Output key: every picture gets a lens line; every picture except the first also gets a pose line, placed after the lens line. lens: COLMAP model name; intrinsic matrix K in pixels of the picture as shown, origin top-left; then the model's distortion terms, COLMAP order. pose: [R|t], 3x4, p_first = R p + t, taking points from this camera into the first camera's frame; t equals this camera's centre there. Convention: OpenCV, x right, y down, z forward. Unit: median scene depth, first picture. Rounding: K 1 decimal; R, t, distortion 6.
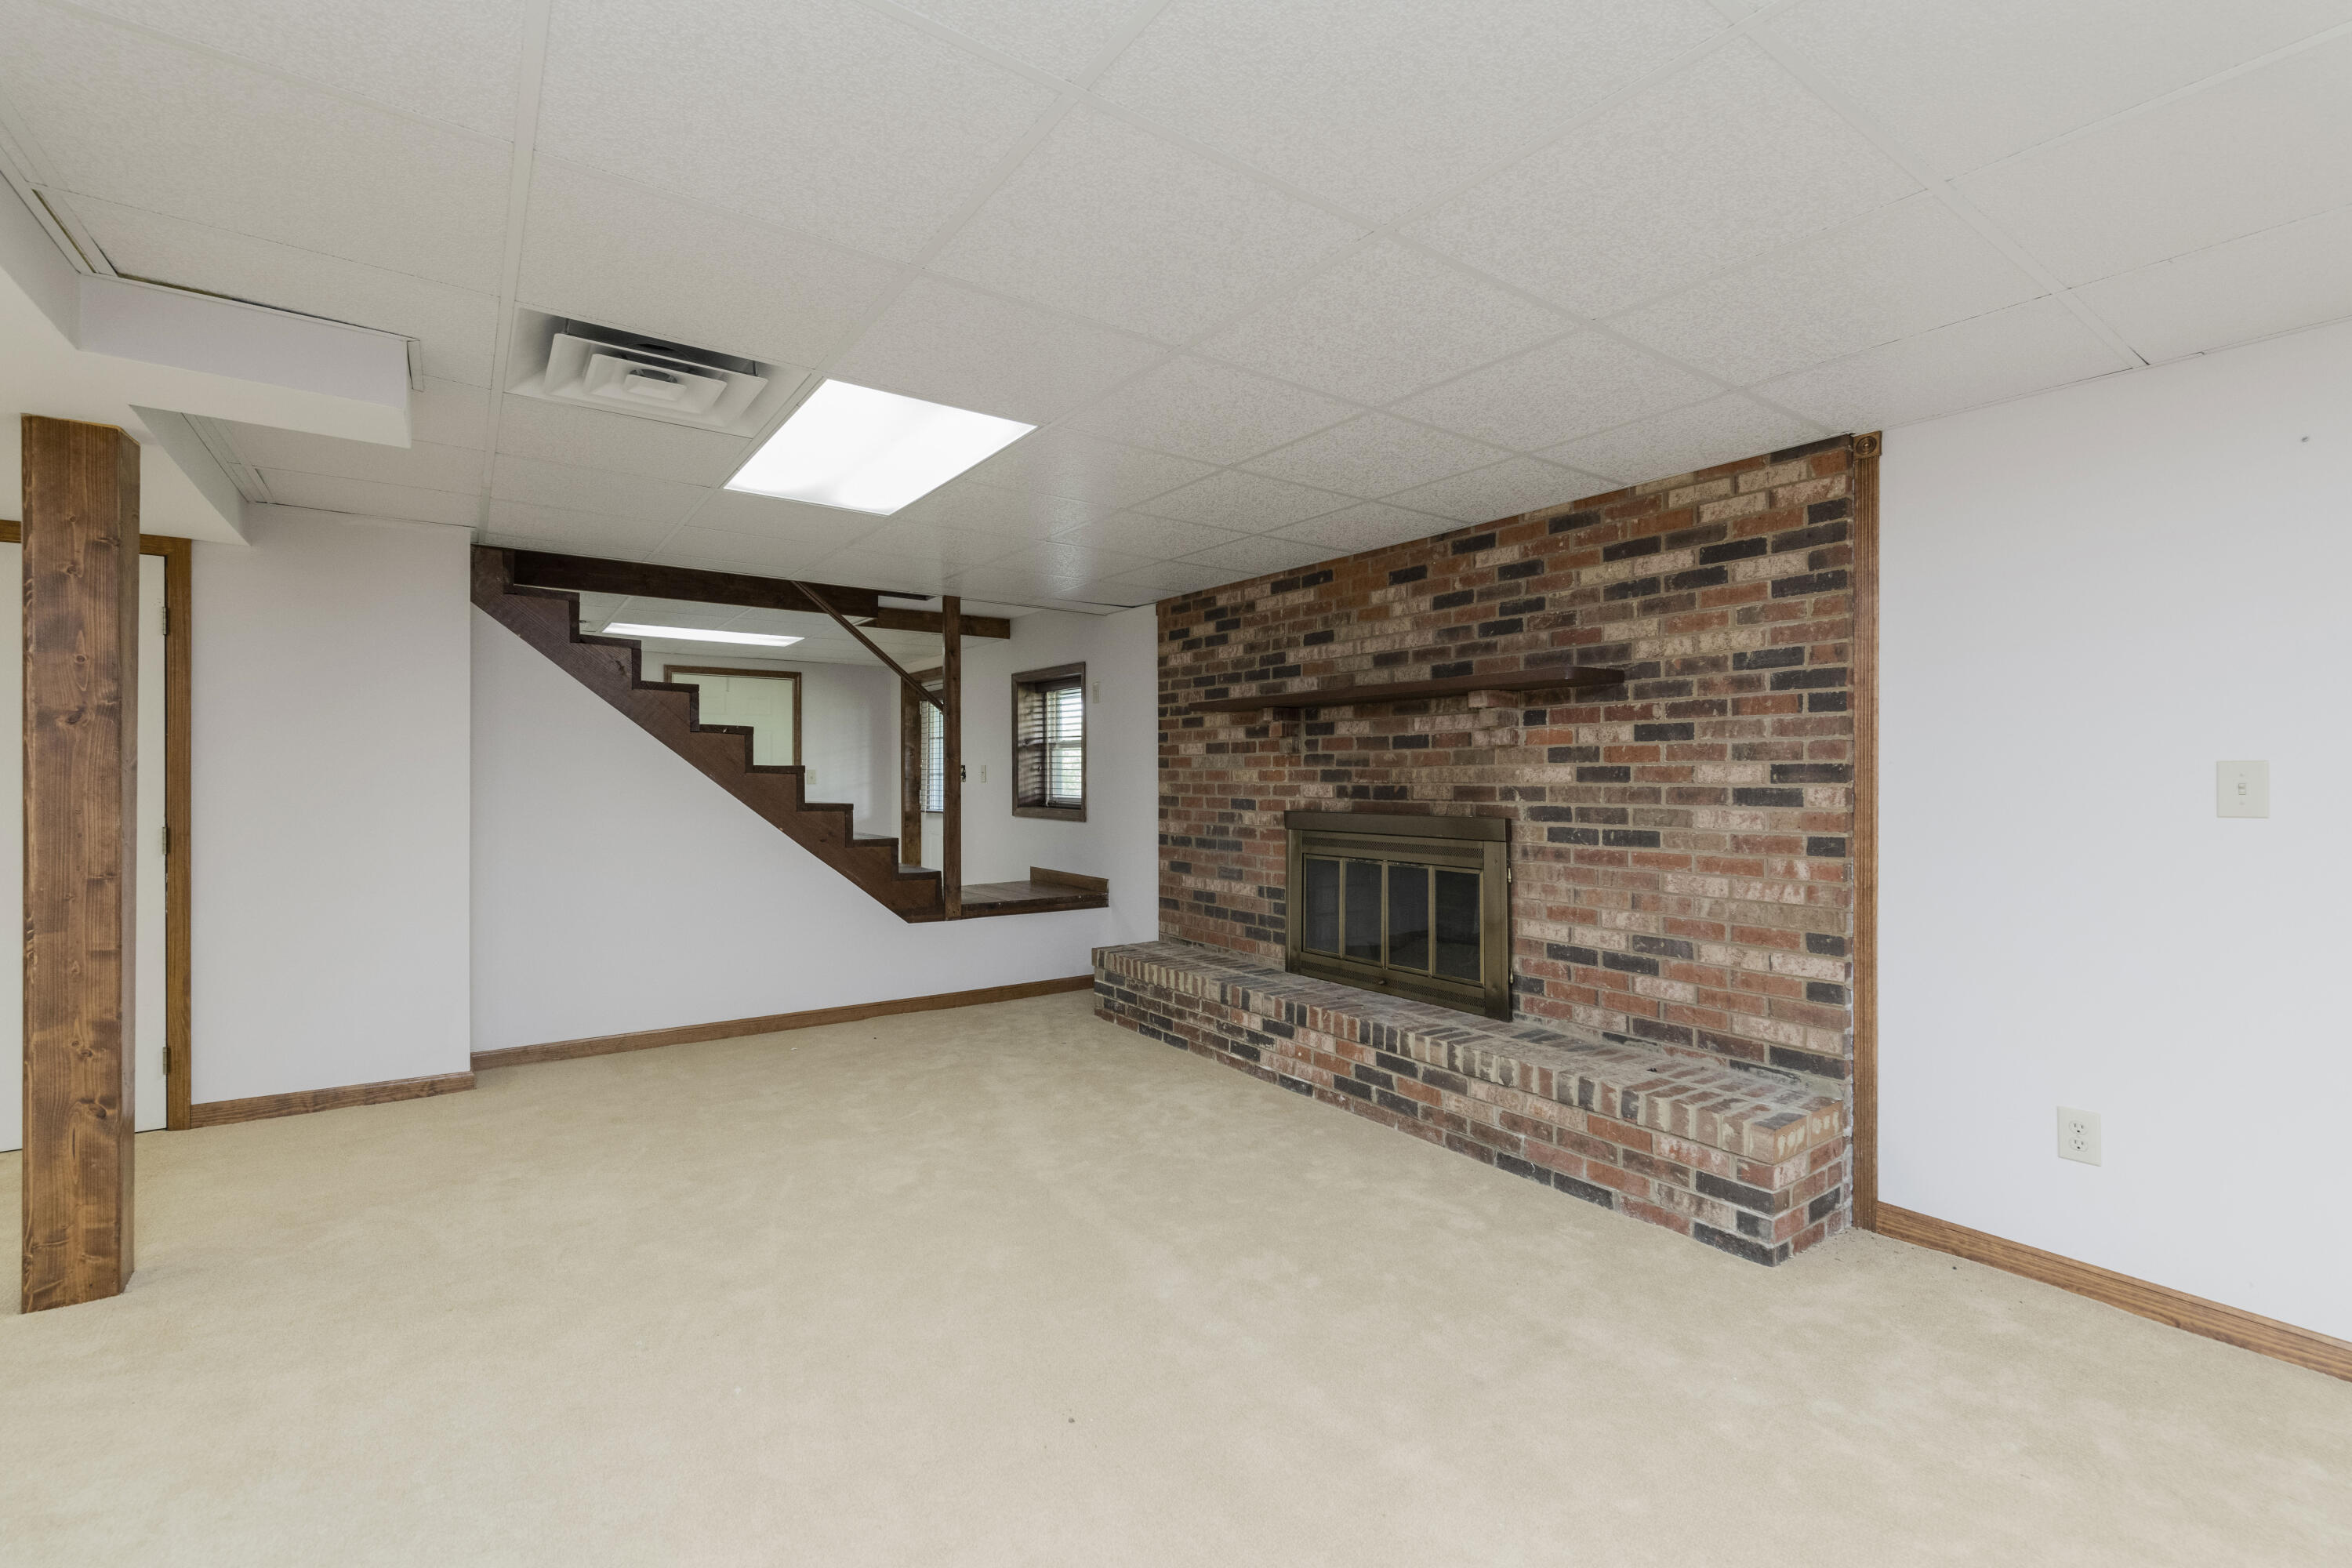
lens RADIAL K [[1012.5, 0, 1177.6], [0, 1012.5, 775.6], [0, 0, 1]] dist [0.008209, -0.000727]
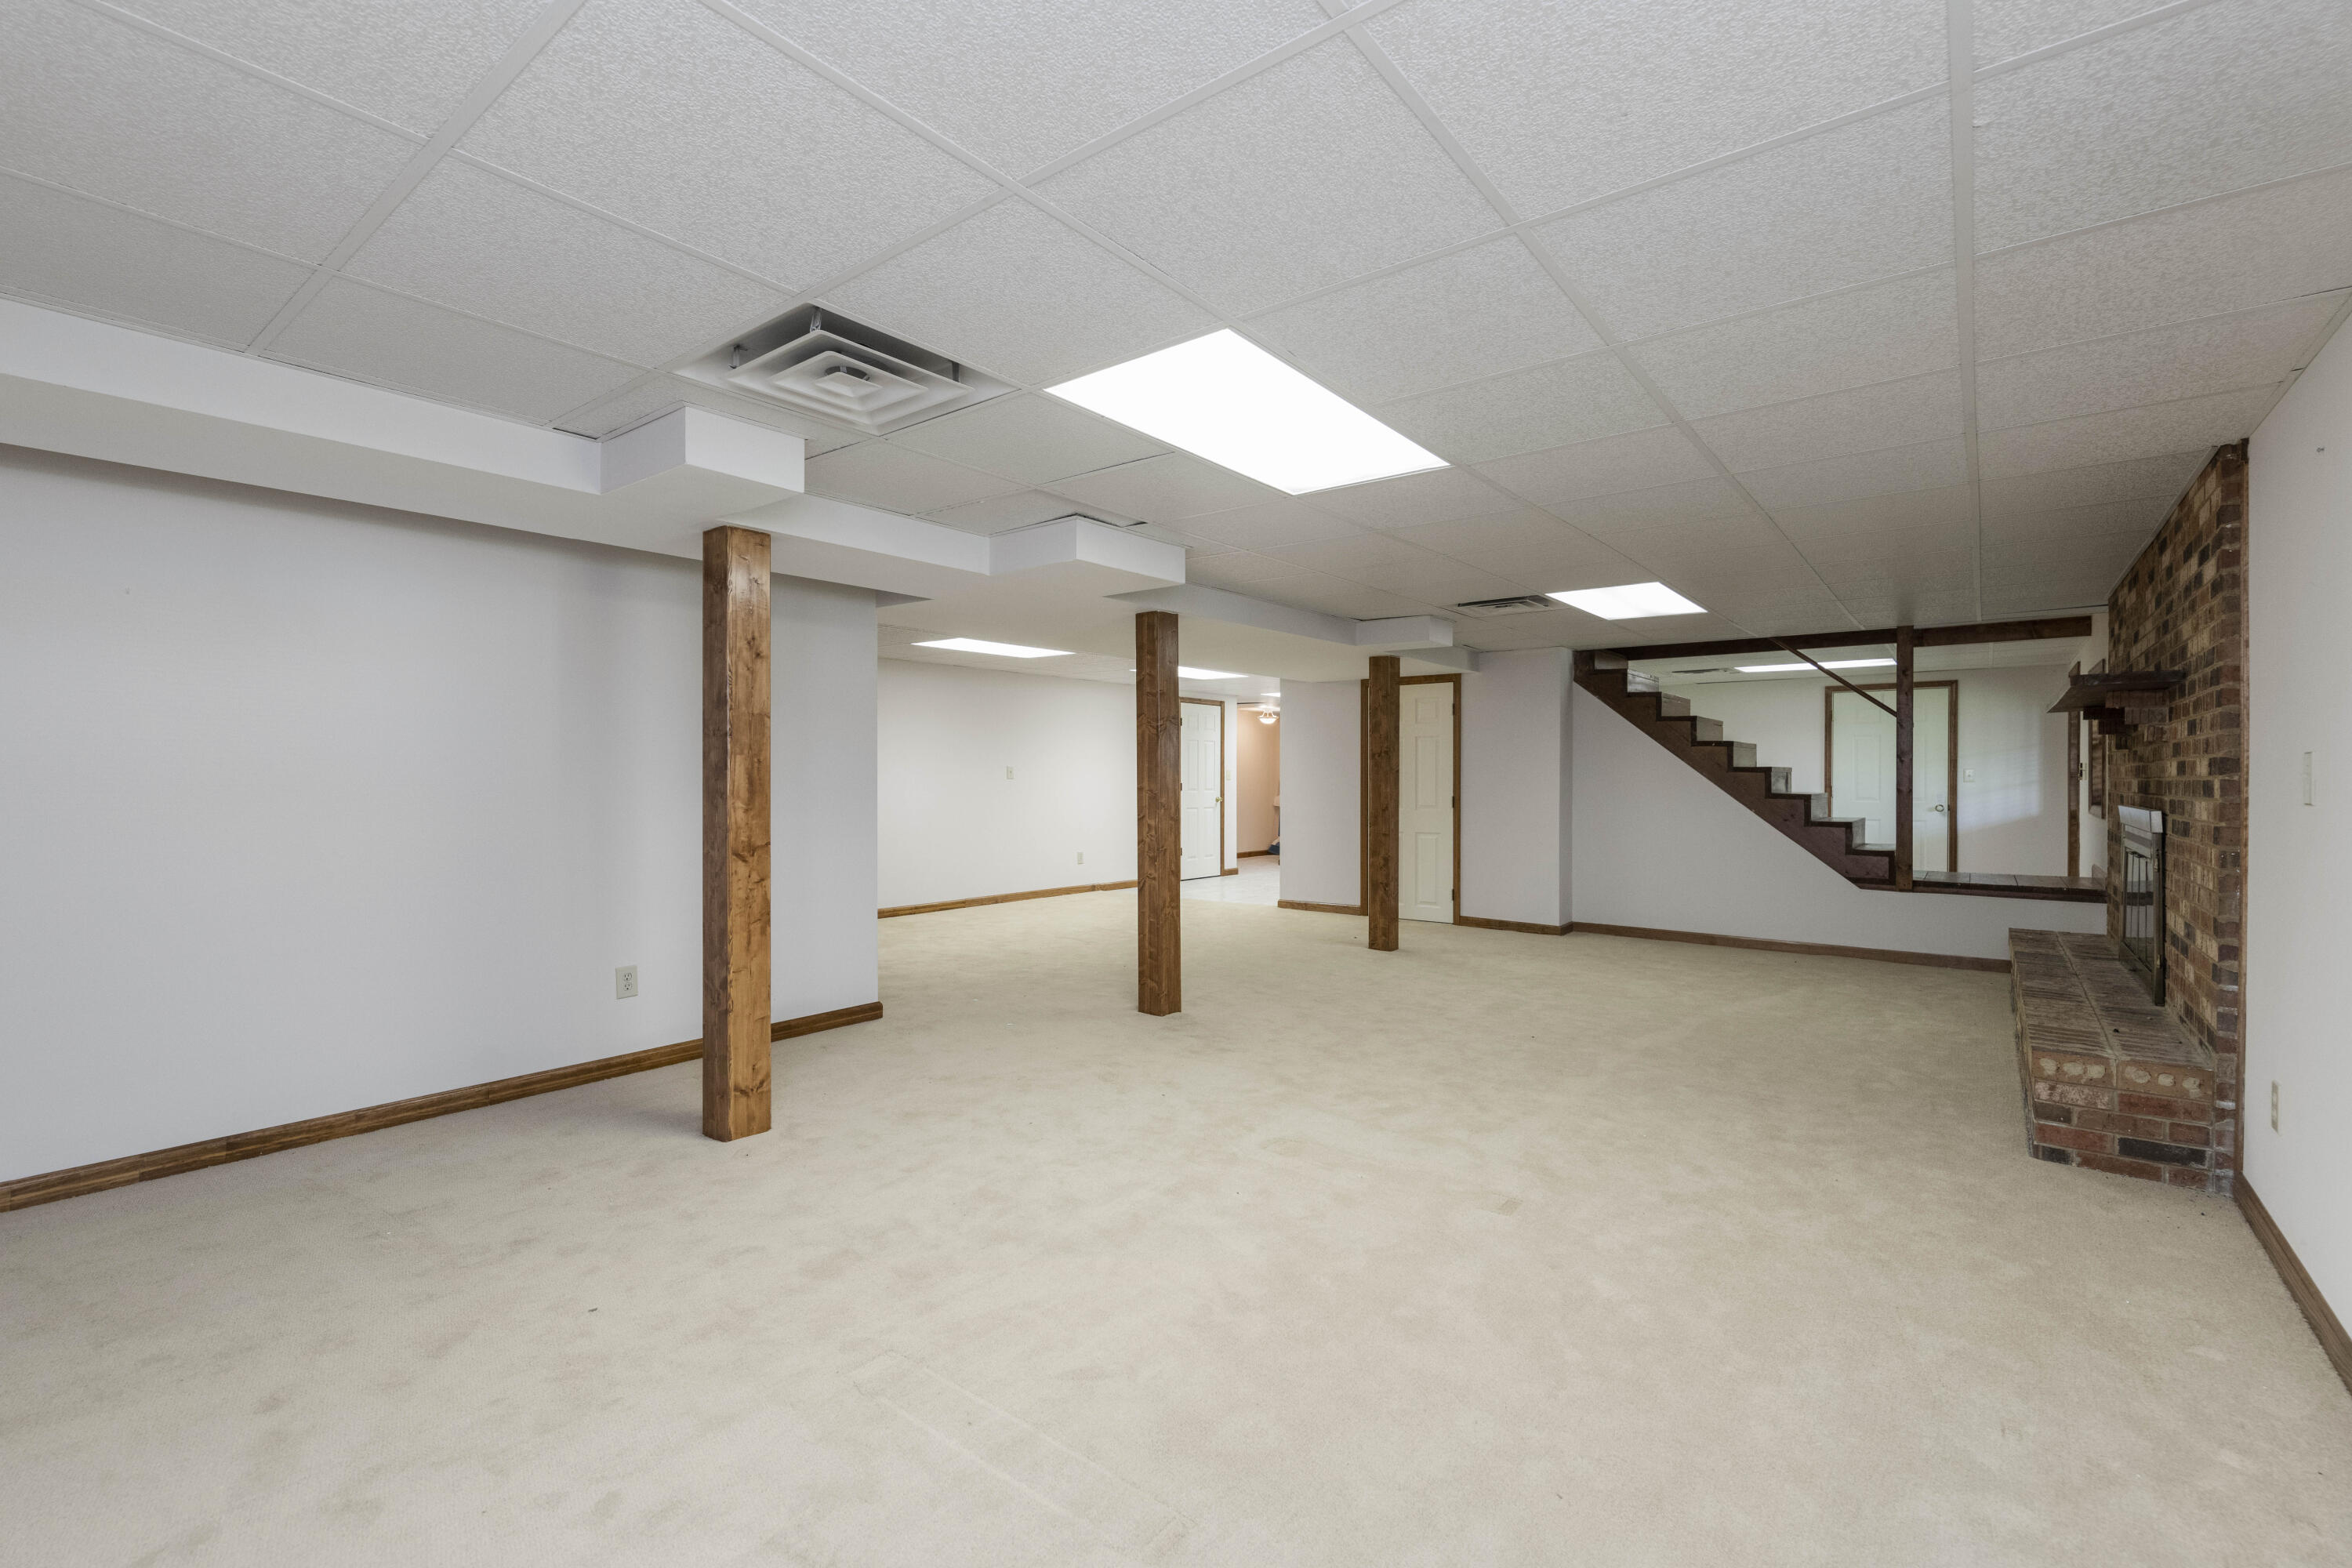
lens RADIAL K [[1012.5, 0, 1176.8], [0, 1012.5, 776.3], [0, 0, 1]] dist [0.008209, -0.000727]
pose [[0.277964, 0.005838, -0.960574, 0.756385], [-0.005391, 0.999975, 0.004517, 0.003322], [0.960576, 0.003923, 0.277989, -0.179619]]
